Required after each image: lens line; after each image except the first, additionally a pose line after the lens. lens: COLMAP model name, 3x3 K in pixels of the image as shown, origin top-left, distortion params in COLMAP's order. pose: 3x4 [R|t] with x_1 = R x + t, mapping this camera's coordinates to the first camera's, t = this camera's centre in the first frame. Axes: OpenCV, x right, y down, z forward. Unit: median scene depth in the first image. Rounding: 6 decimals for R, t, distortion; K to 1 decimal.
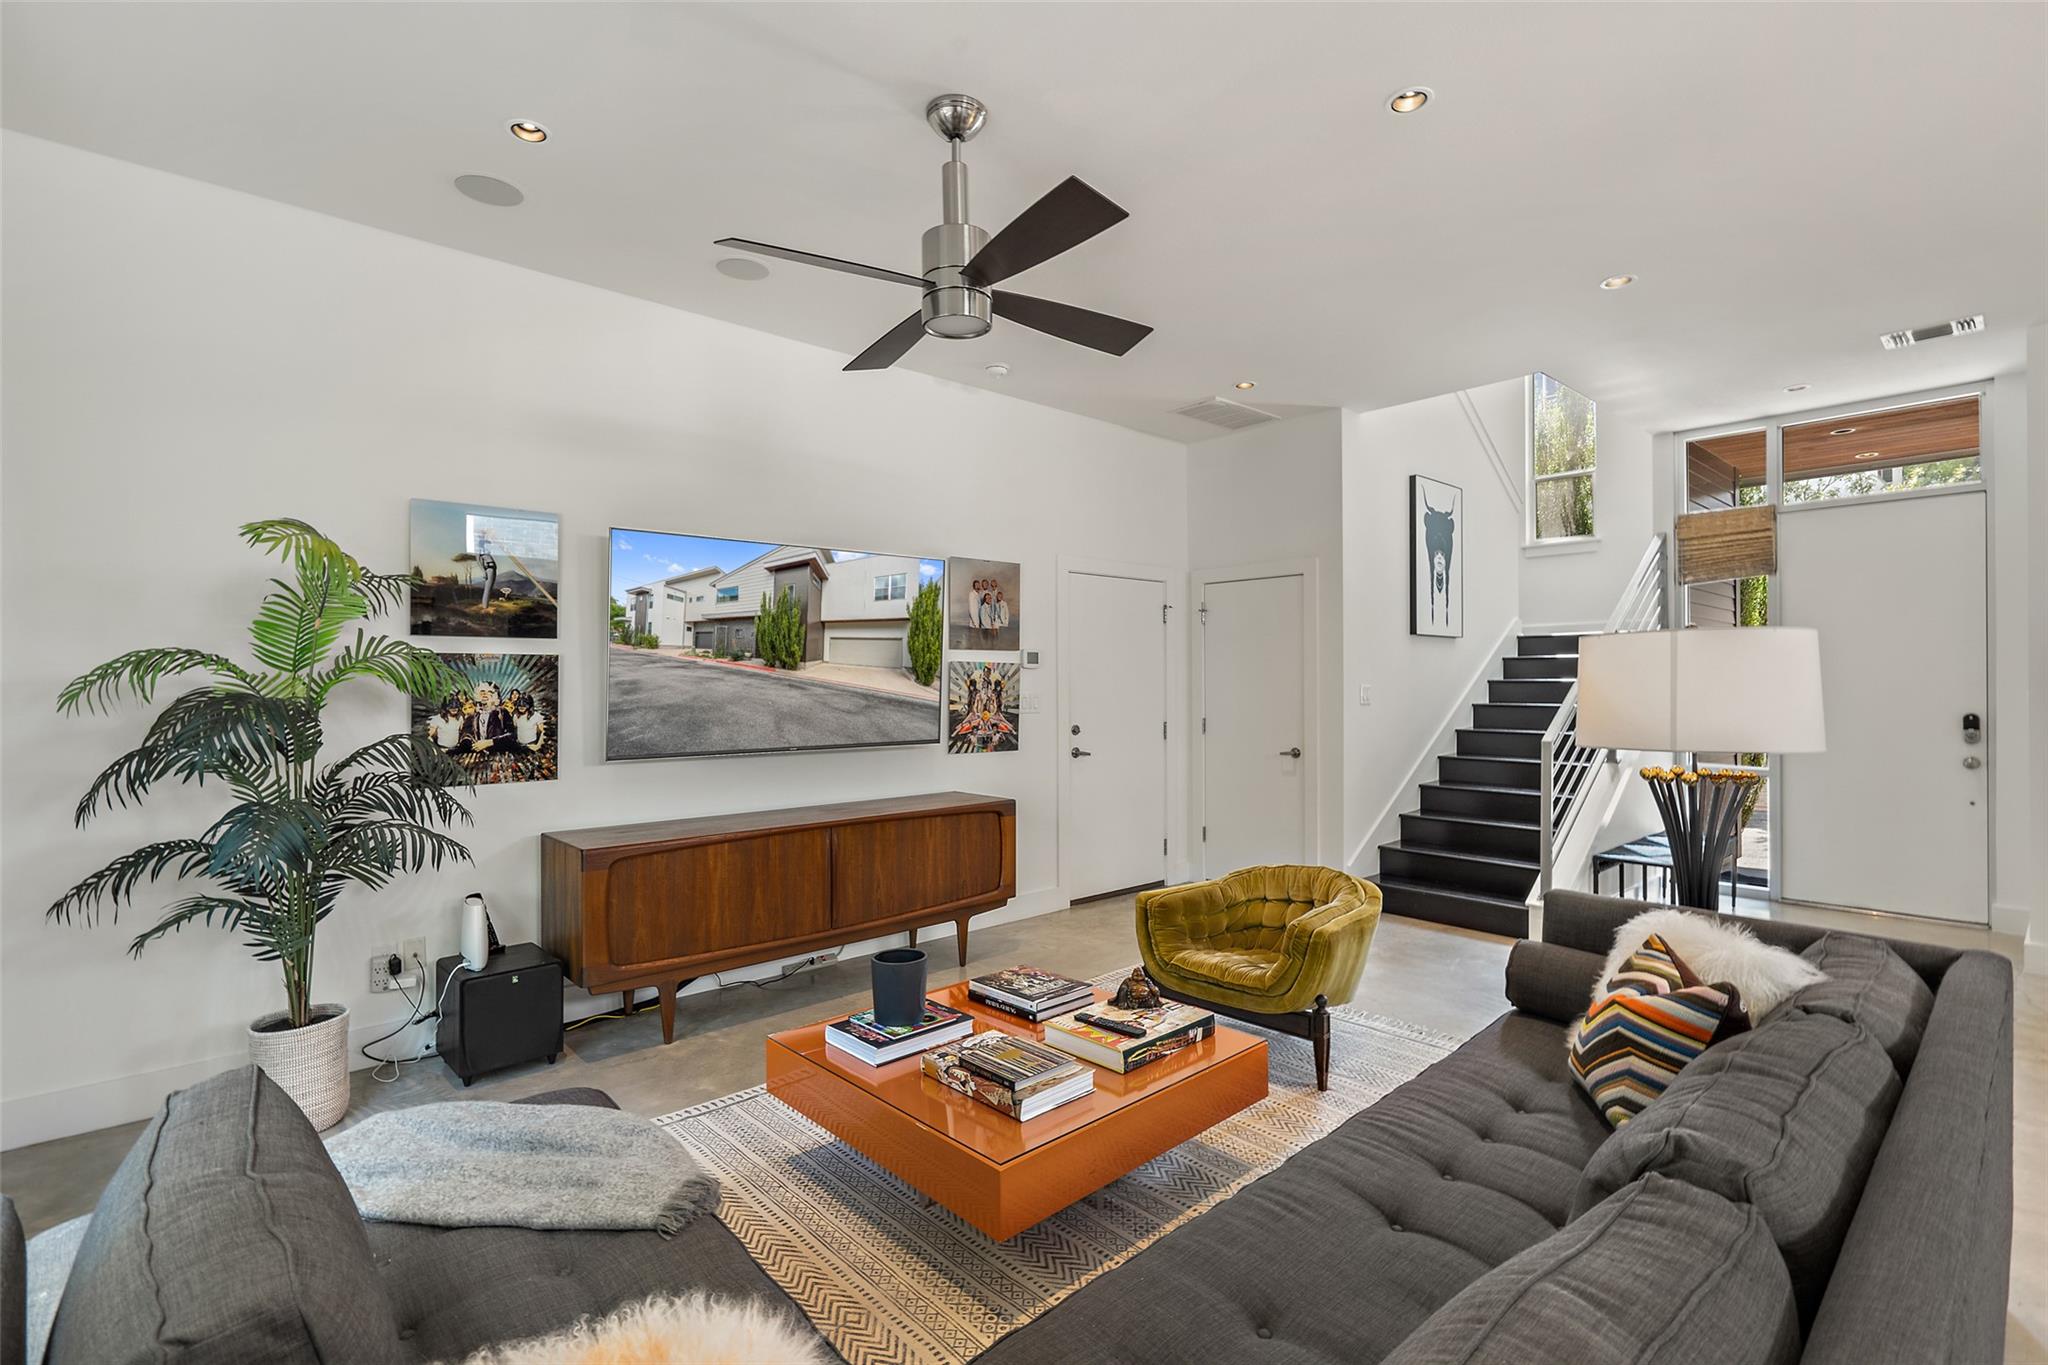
lens RADIAL K [[945.3, 0, 1024.3], [0, 945.3, 692.9], [0, 0, 1]] dist [-0.001275, 0.000950]
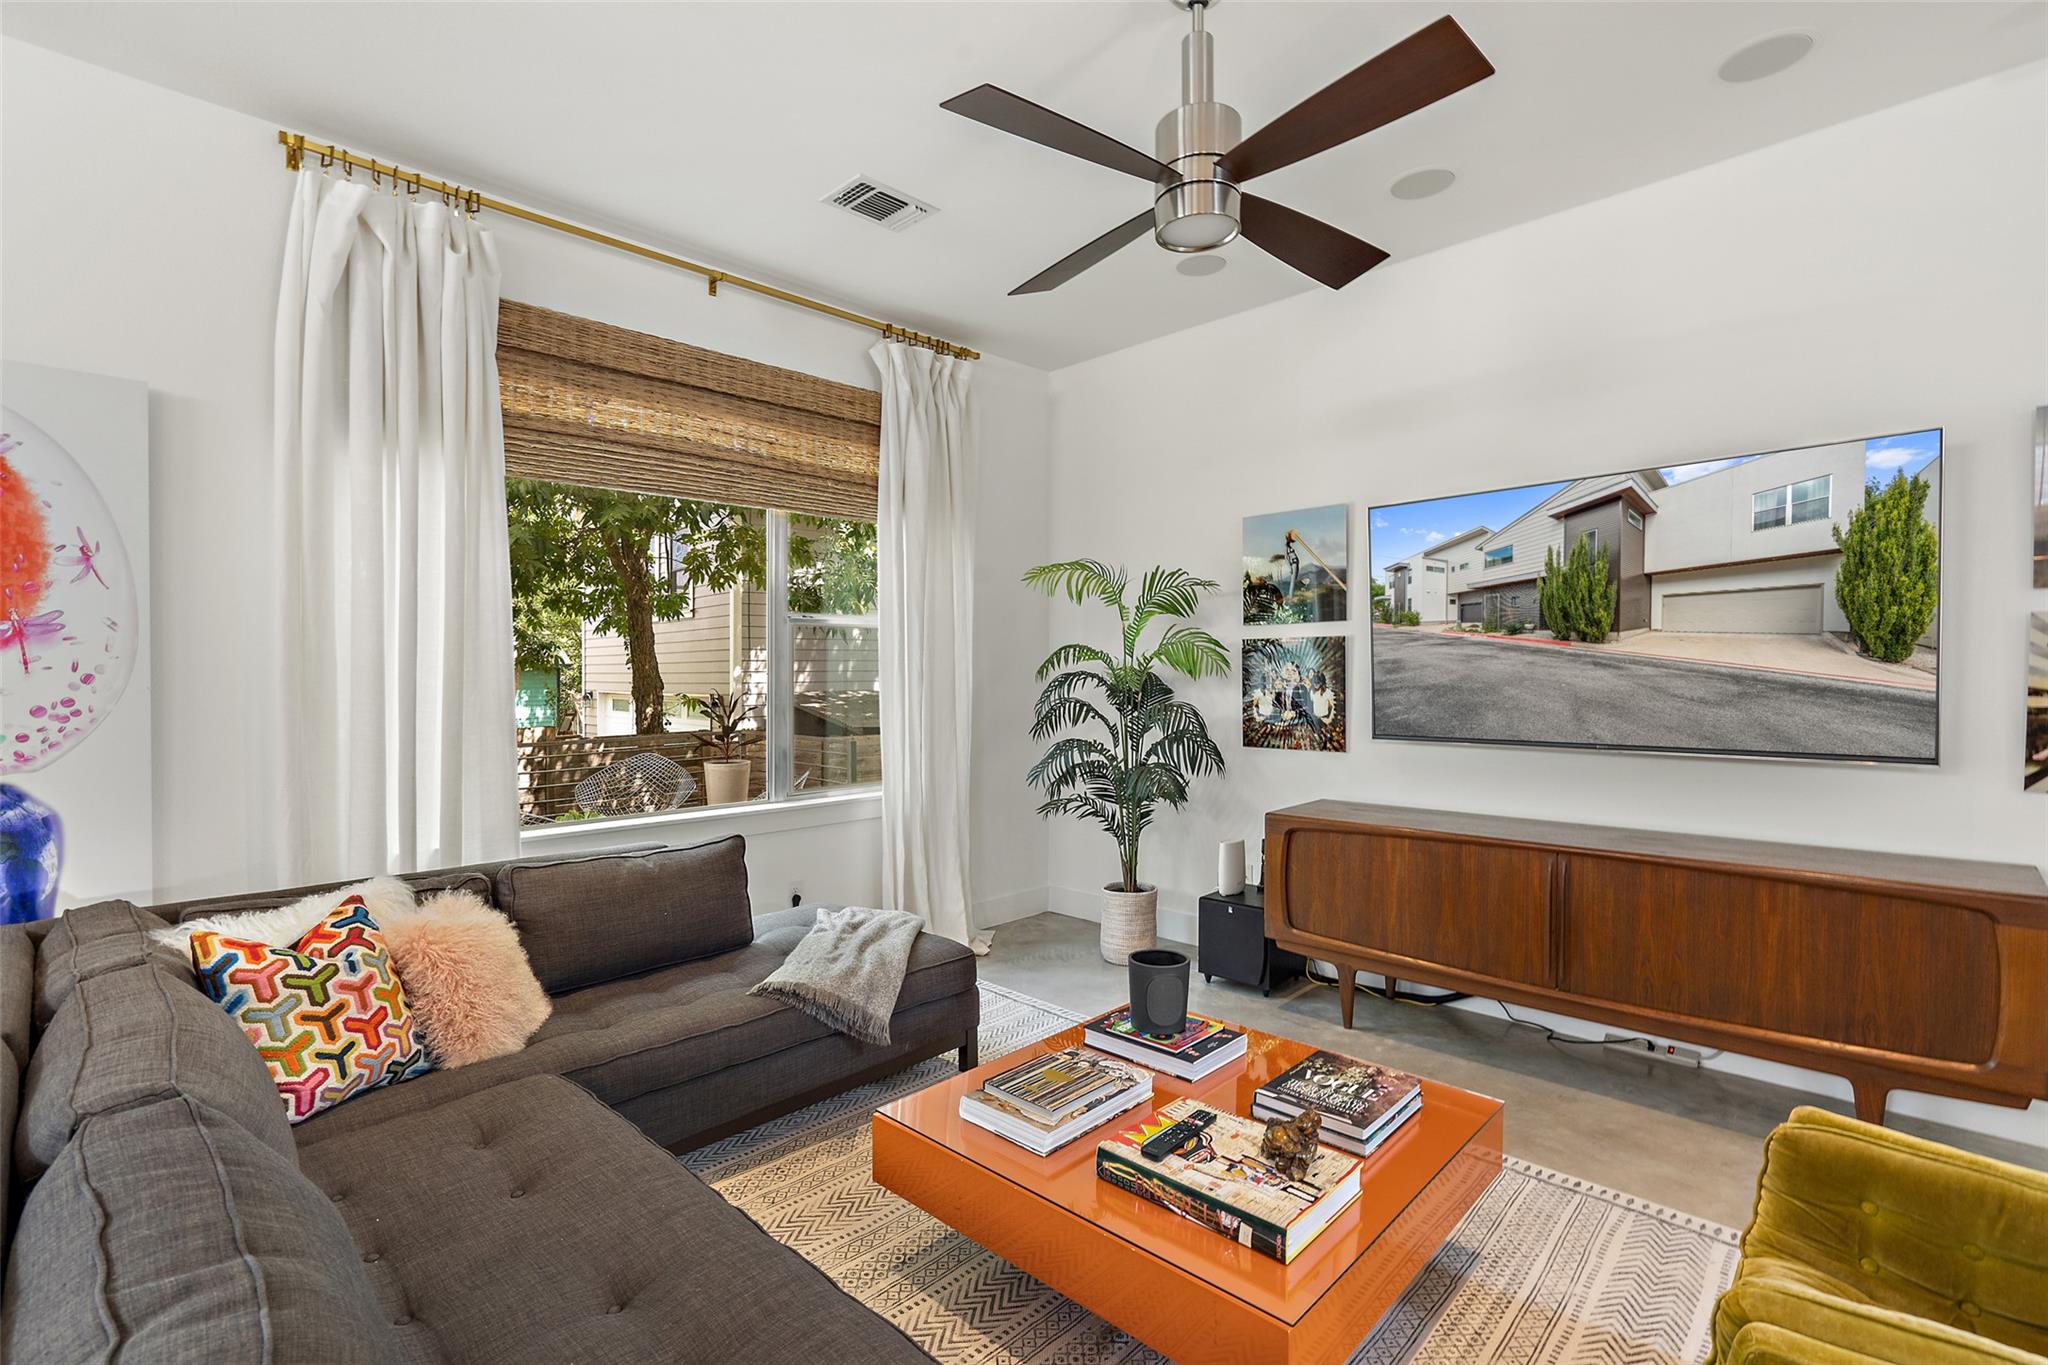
lens RADIAL K [[945.3, 0, 1024.6], [0, 945.3, 667.2], [0, 0, 1]] dist [-0.001275, 0.000950]
pose [[0.057383, 0.002449, -0.998349, 0.480660], [-0.000030, 0.999997, 0.002451, -0.006559], [0.998352, -0.000111, 0.057383, 0.496942]]
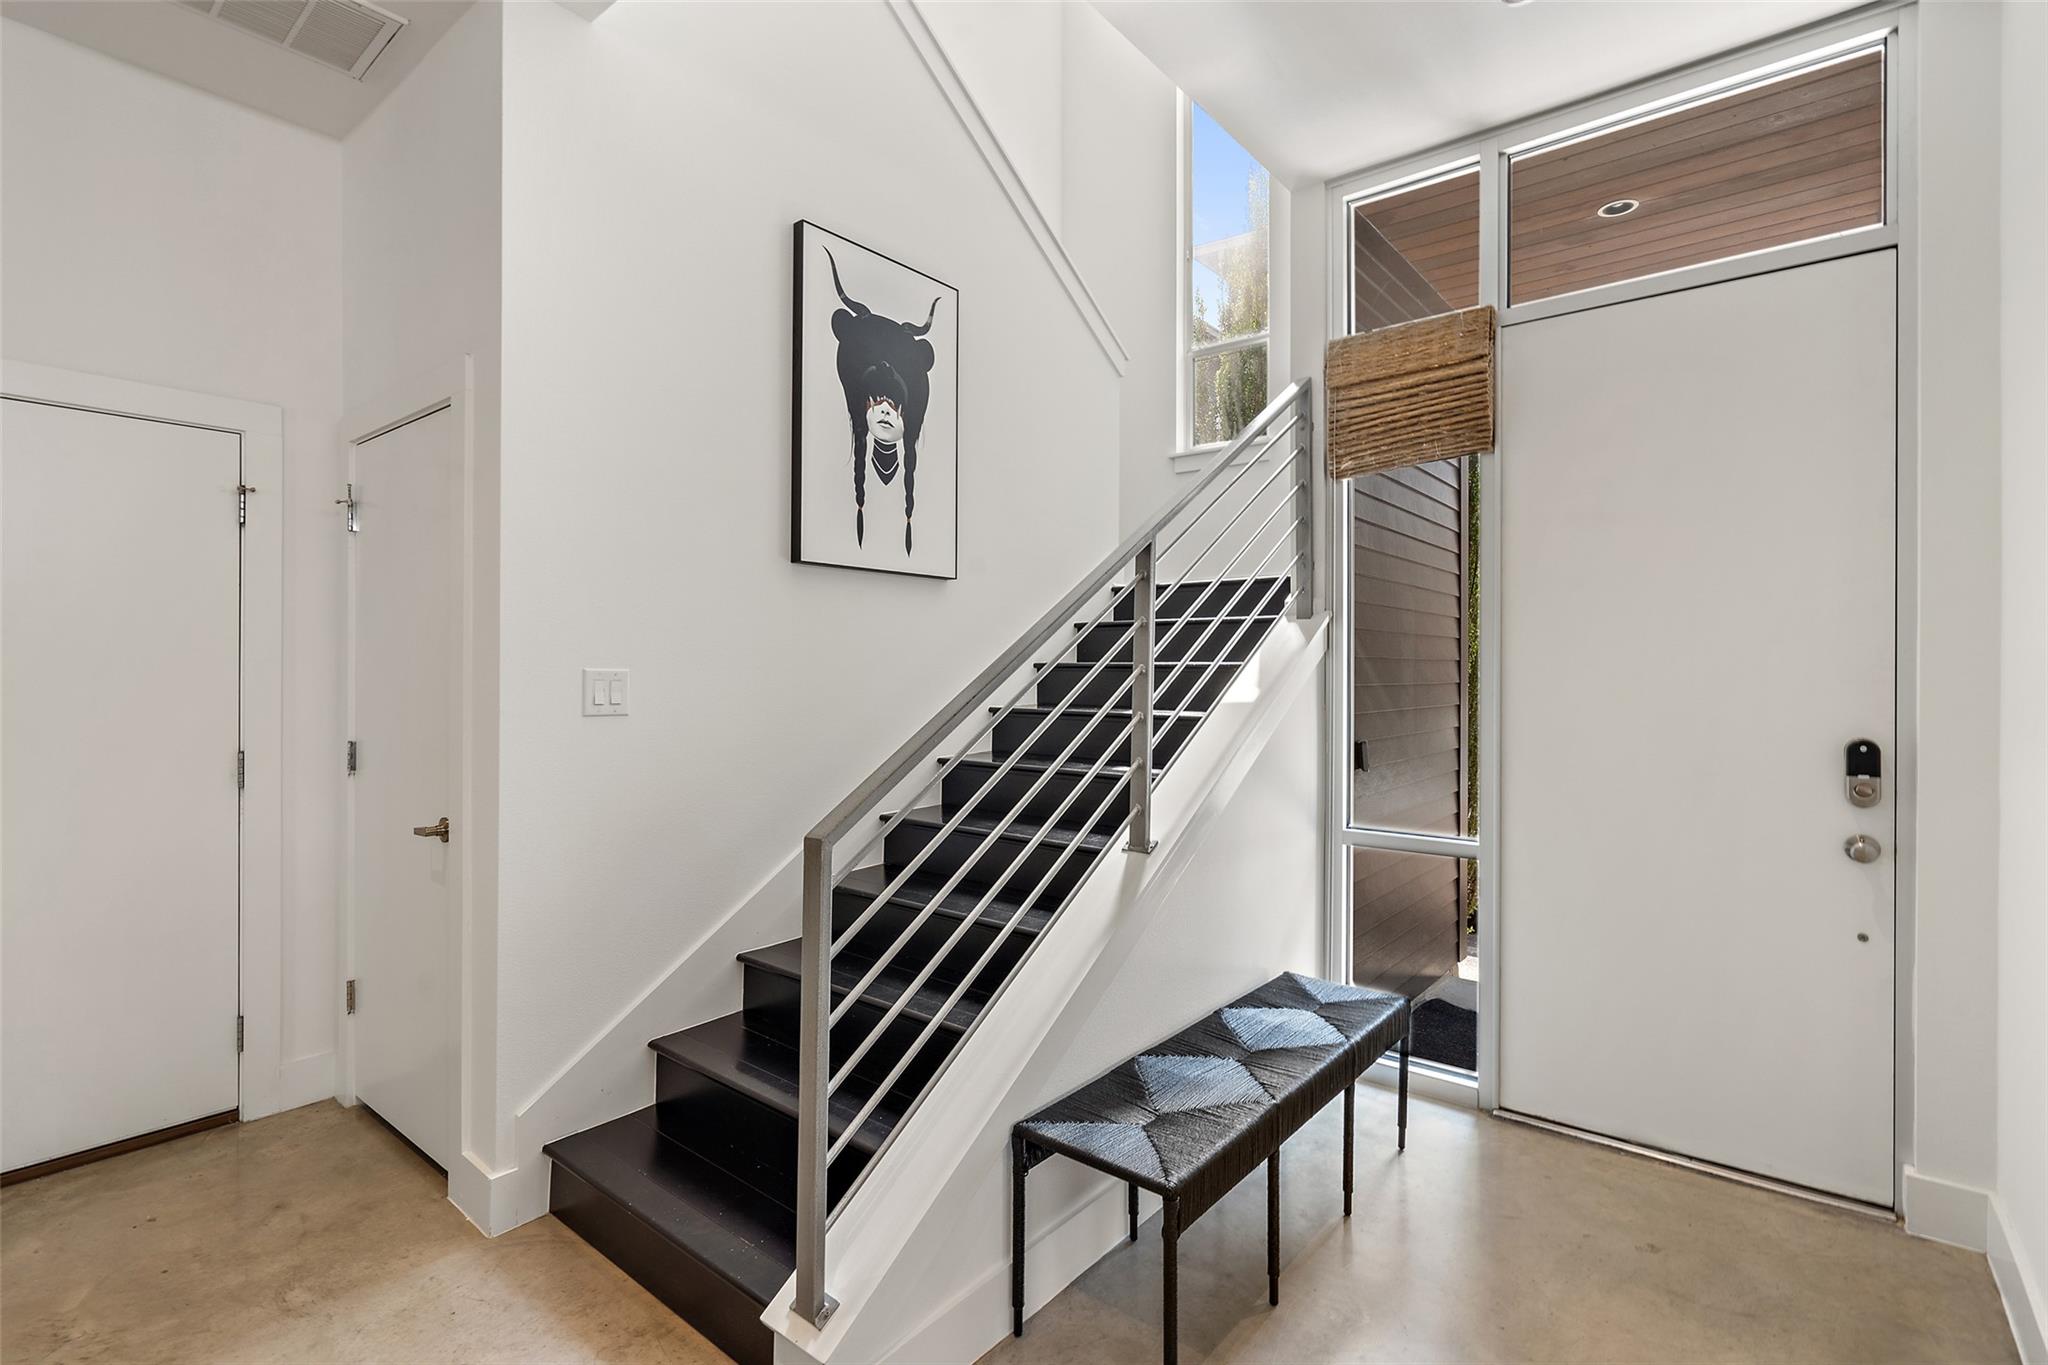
lens RADIAL K [[945.3, 0, 1024.1], [0, 945.3, 689.2], [0, 0, 1]] dist [-0.001275, 0.000950]
pose [[0.988141, 0.003744, 0.153504, 0.645178], [-0.005581, 0.999918, 0.011536, -0.006746], [-0.153448, -0.012256, 0.988081, 0.741088]]
